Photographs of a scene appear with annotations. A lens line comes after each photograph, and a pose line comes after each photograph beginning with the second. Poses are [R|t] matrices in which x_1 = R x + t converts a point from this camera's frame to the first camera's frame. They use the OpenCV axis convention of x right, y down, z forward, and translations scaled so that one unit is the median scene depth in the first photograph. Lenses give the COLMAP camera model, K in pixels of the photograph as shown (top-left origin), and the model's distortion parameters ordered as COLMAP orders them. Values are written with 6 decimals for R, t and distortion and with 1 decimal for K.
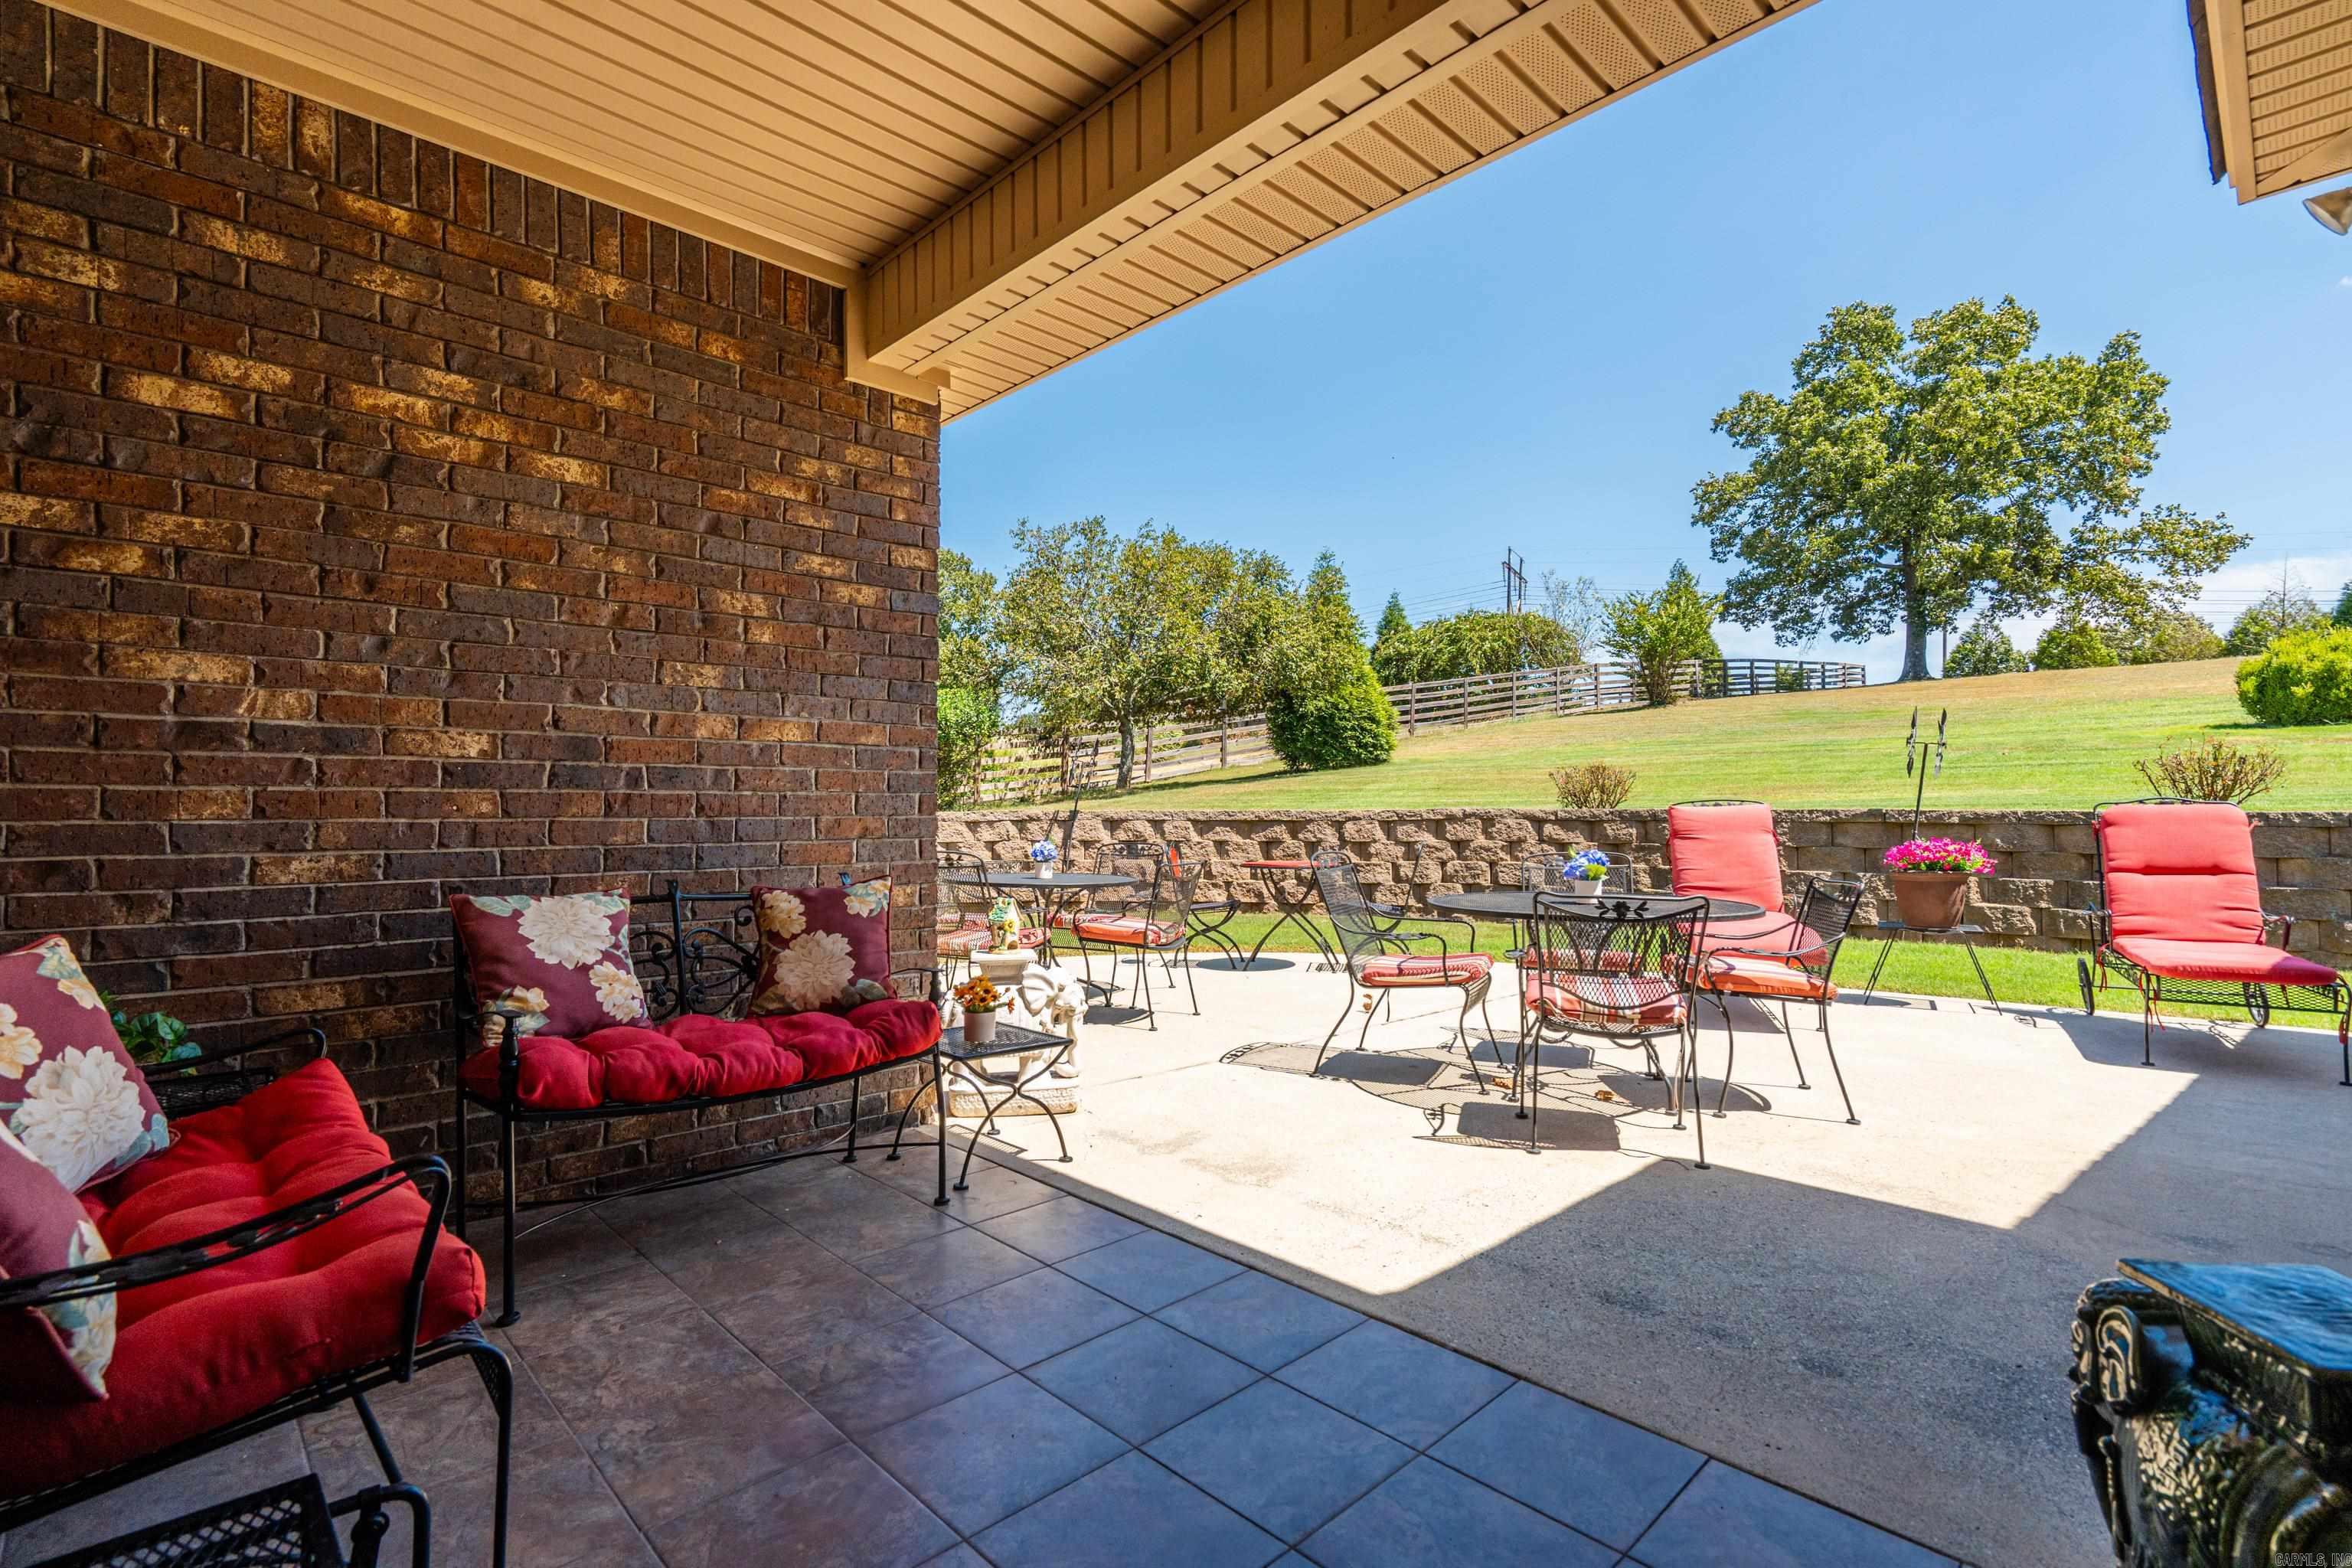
lens RADIAL K [[1063.6, 0, 1161.6], [0, 1063.6, 783.7], [0, 0, 1]] dist [0.006428, 0.001557]
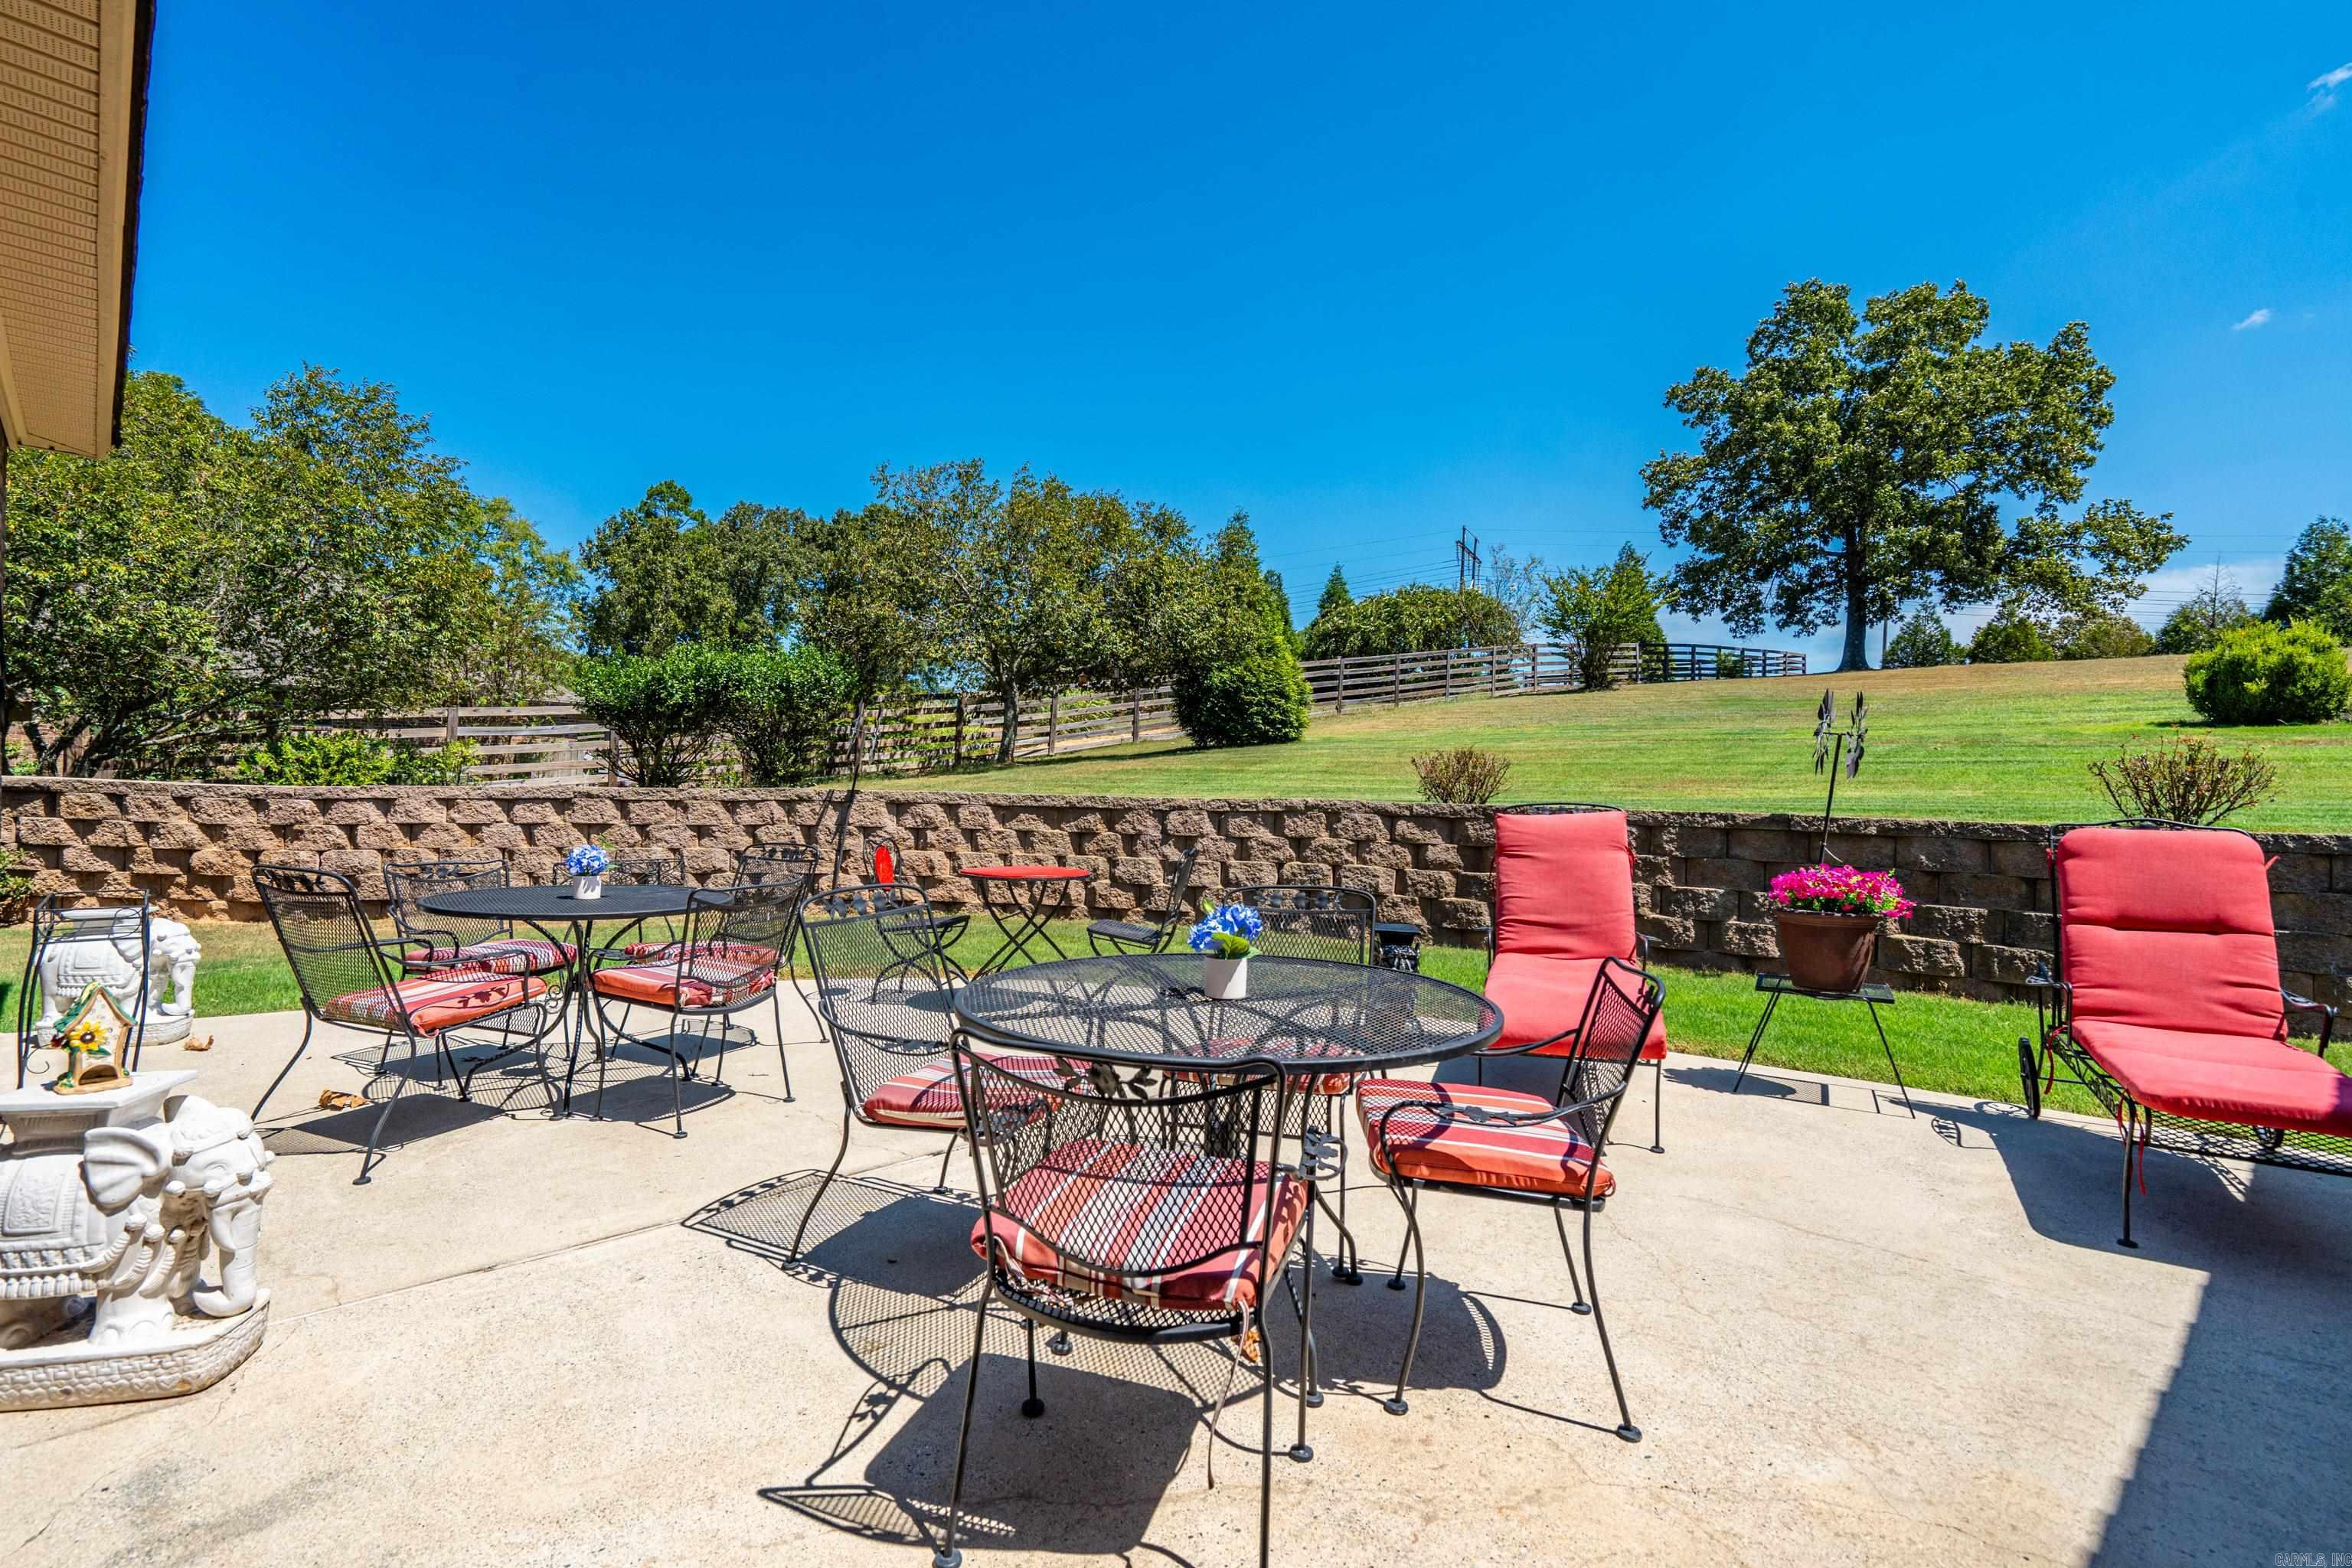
lens RADIAL K [[1063.6, 0, 1168.5], [0, 1063.6, 782.1], [0, 0, 1]] dist [0.006428, 0.001557]
pose [[0.998809, 0.022809, 0.043141, 0.117003], [-0.023821, 0.999449, 0.023094, -0.005668], [-0.042591, -0.024094, 0.998802, 0.145263]]
